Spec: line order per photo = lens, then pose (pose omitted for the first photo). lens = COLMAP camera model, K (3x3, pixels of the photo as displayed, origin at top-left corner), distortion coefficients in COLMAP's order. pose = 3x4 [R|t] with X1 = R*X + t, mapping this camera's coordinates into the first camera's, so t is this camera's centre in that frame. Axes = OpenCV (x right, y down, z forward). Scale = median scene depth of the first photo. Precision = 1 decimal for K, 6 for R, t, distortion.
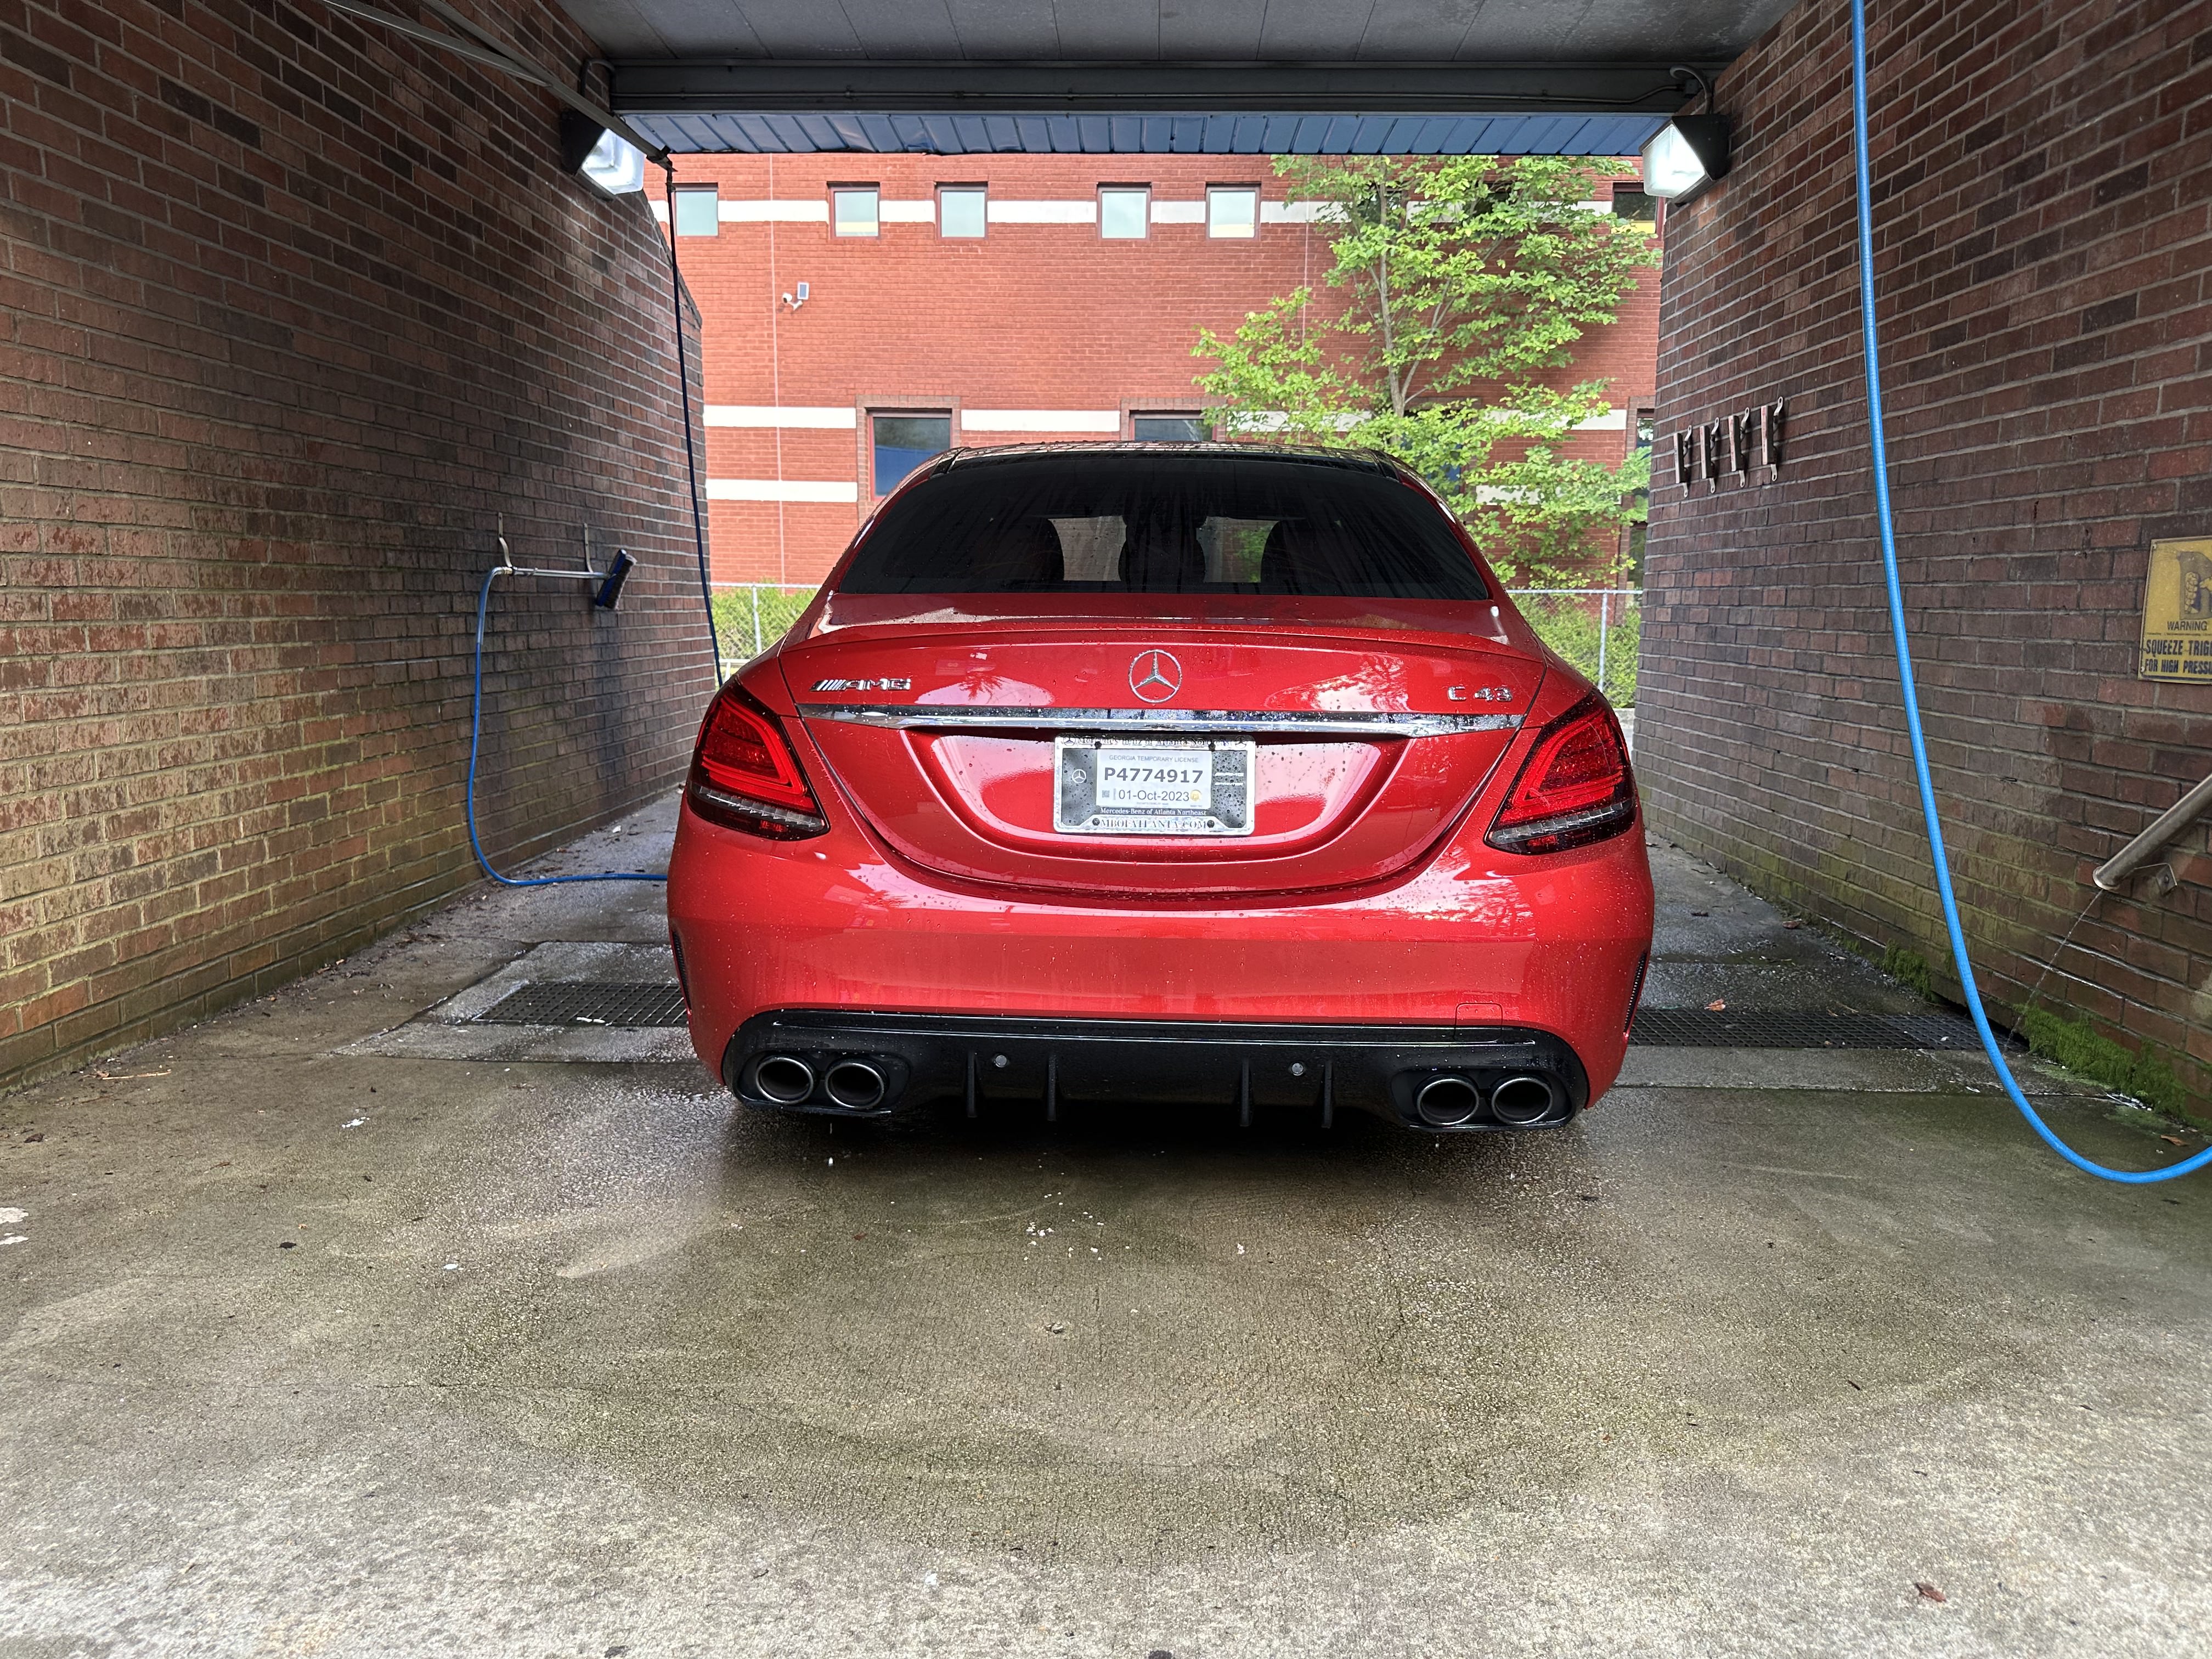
lens RADIAL K [[1553.3, 0, 1070.6], [0, 1553.3, 878.8], [0, 0, 1]] dist [0.014374, -0.023838]
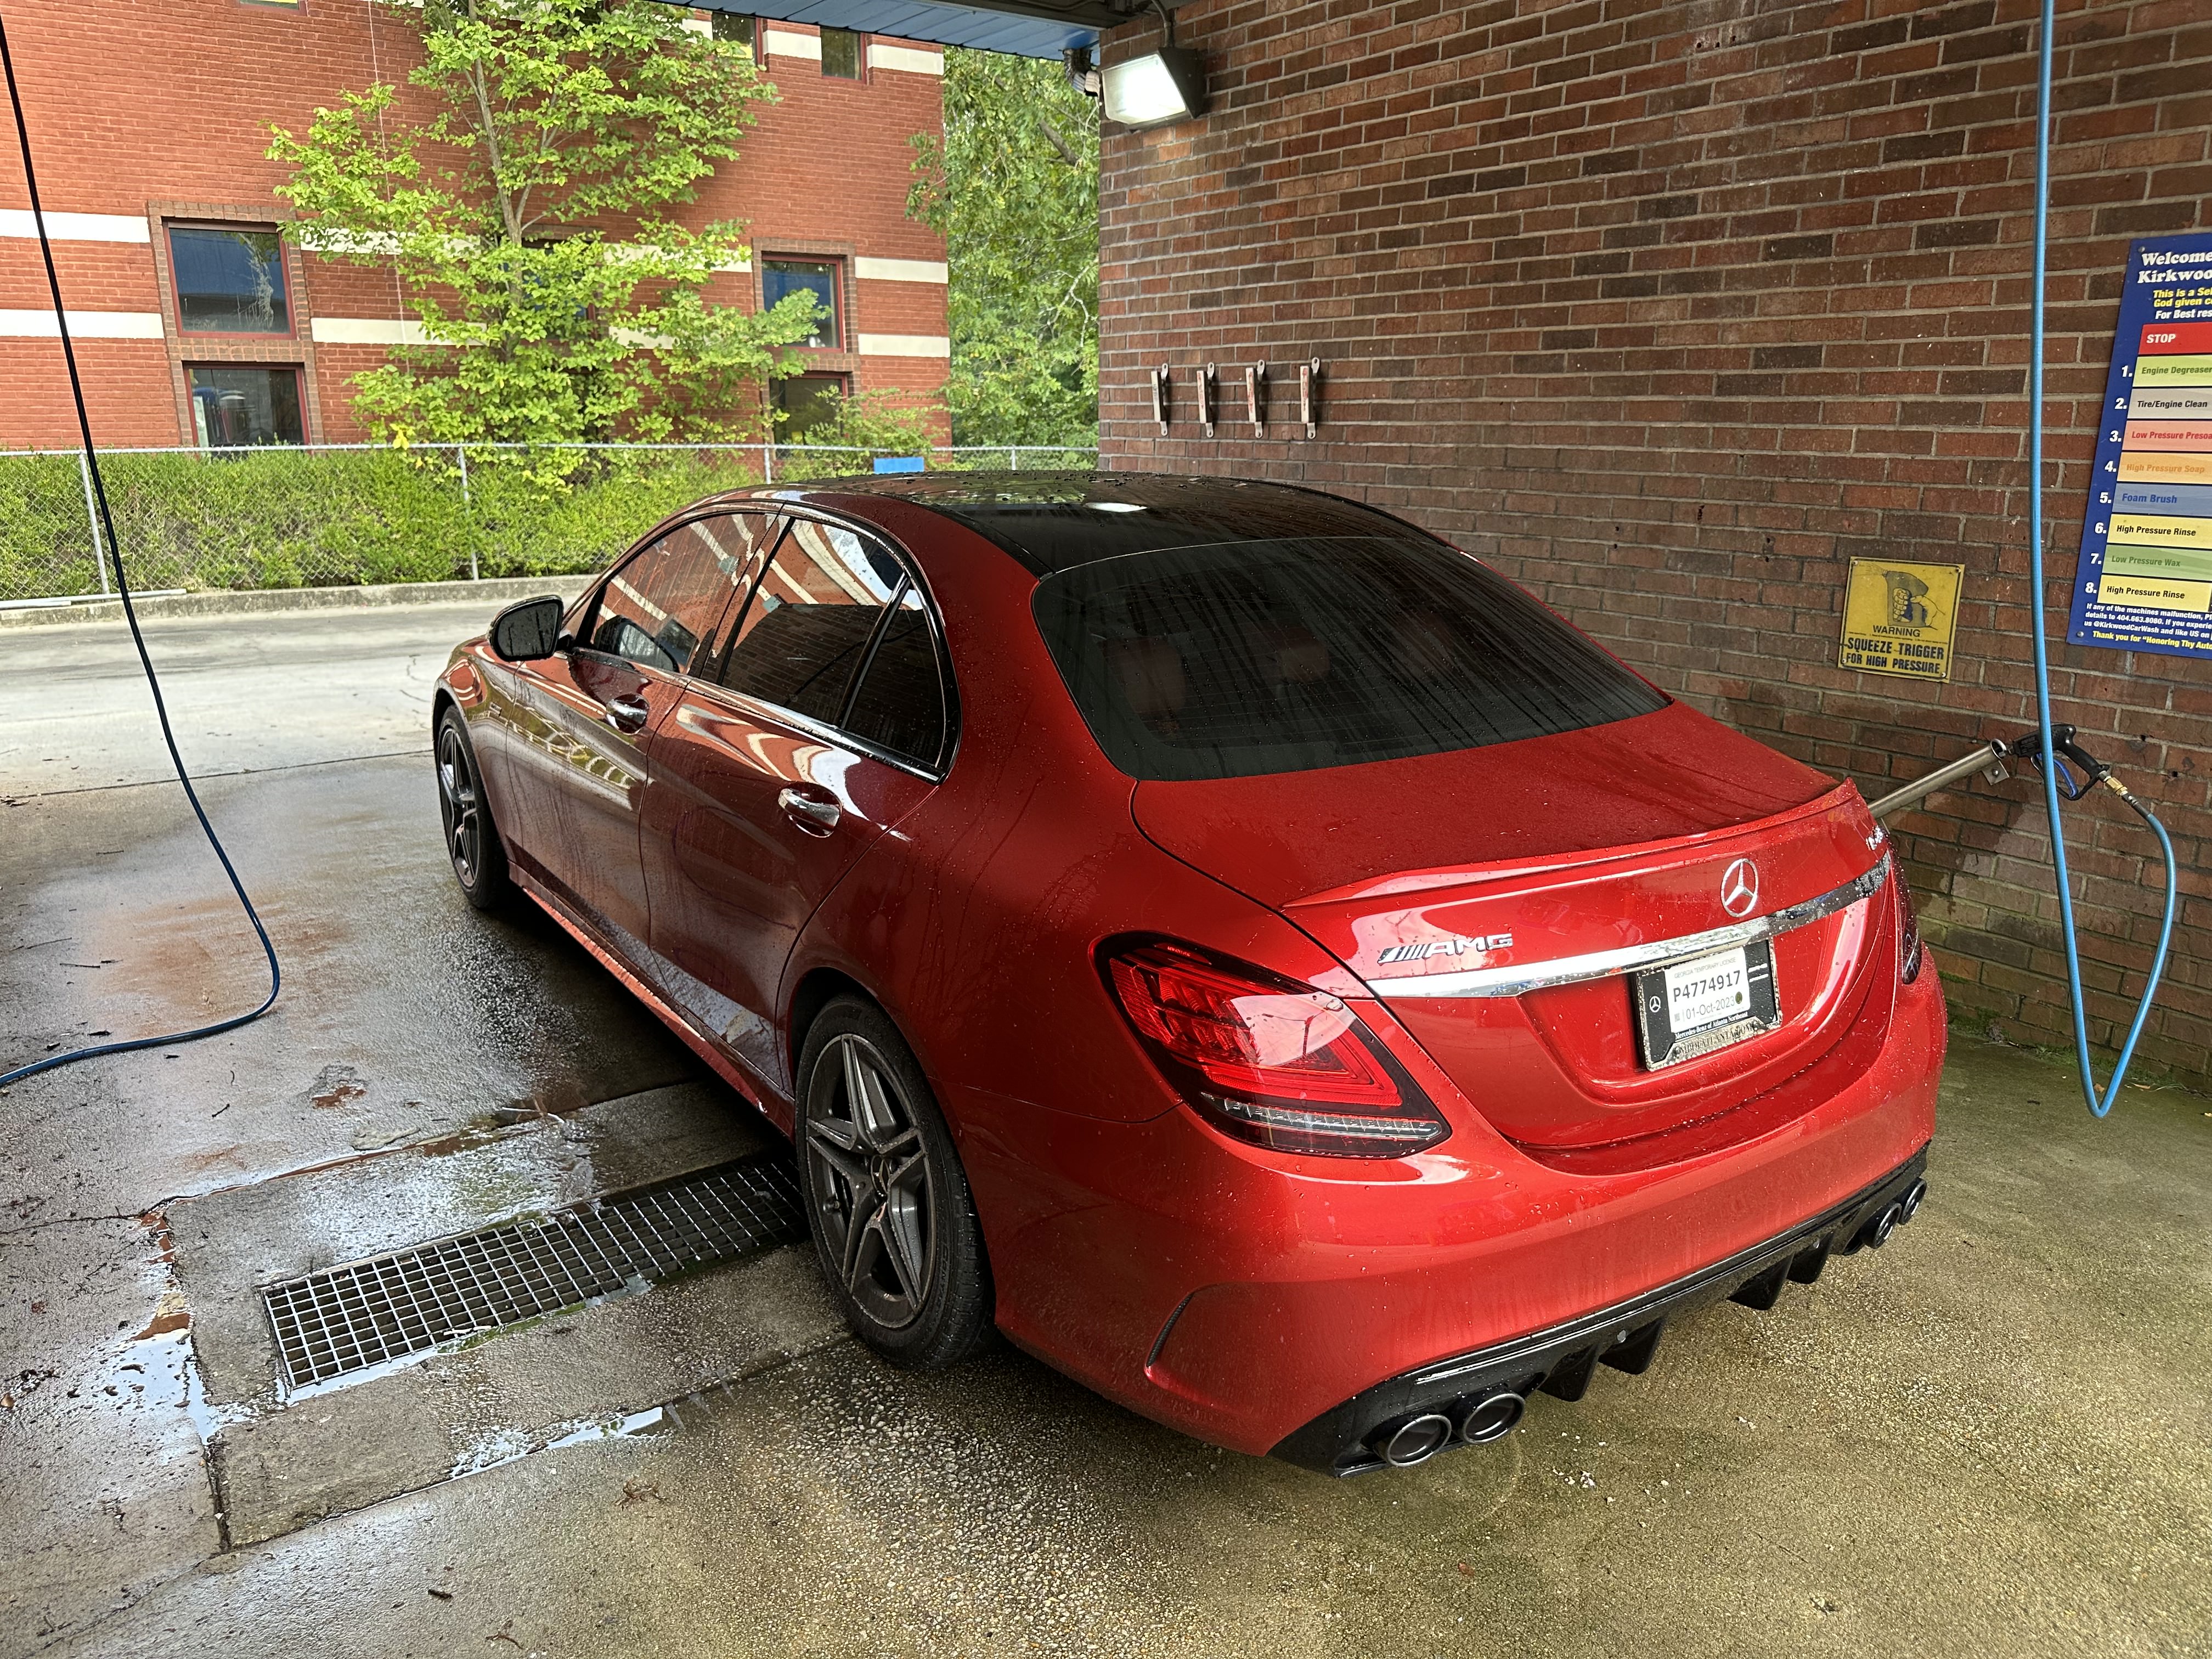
lens RADIAL K [[1553.3, 0, 1084.7], [0, 1553.3, 877.5], [0, 0, 1]] dist [0.014374, -0.023838]
pose [[0.799487, -0.180045, 0.573066, -0.116649], [0.110334, 0.981807, 0.154535, -0.048152], [-0.590463, -0.060320, 0.804807, 0.074051]]
